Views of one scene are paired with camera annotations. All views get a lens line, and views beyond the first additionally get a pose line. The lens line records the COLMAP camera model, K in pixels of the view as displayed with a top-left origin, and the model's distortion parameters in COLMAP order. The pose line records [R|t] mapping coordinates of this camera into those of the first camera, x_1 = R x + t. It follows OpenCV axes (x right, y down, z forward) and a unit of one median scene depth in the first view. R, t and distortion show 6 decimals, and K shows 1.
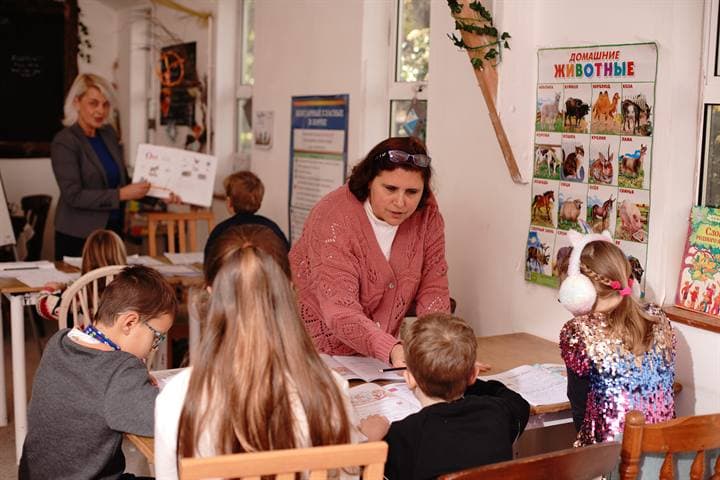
lens RADIAL K [[1064.3, 0, 360.0], [0, 1064.3, 240.0], [0, 0, 1]] dist [-0.115296, 0.017151]
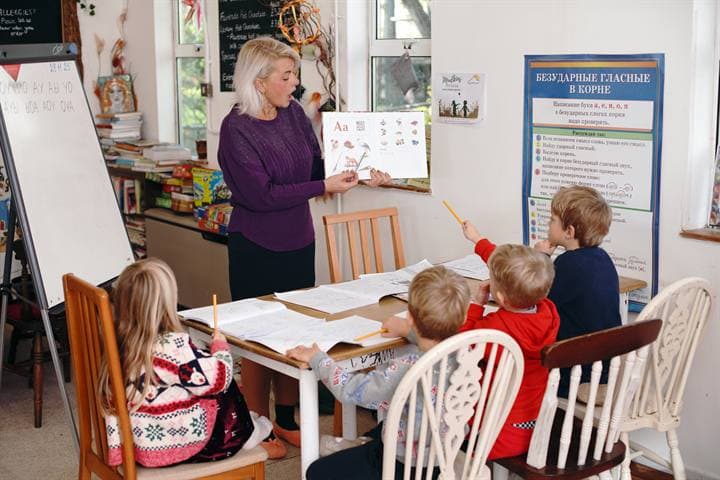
lens RADIAL K [[1064.3, 0, 360.0], [0, 1064.3, 240.0], [0, 0, 1]] dist [-0.115296, 0.017151]
pose [[0.978832, -0.069037, 0.192671, -0.534790], [0.057740, 0.996300, 0.063652, -0.089869], [-0.196352, -0.051180, 0.979197, 0.410701]]
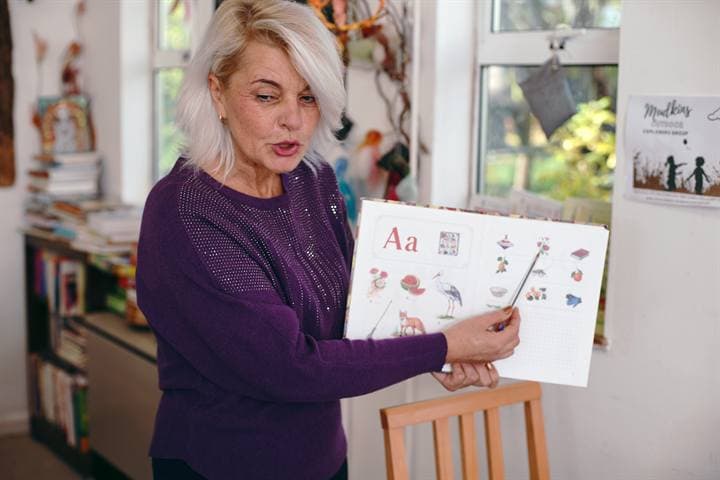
lens RADIAL K [[1064.3, 0, 360.0], [0, 1064.3, 240.0], [0, 0, 1]] dist [-0.115296, 0.017151]
pose [[0.988513, -0.026528, 0.148791, -0.423149], [0.023582, 0.999490, 0.021533, -0.140435], [-0.149287, -0.017777, 0.988634, 1.112027]]
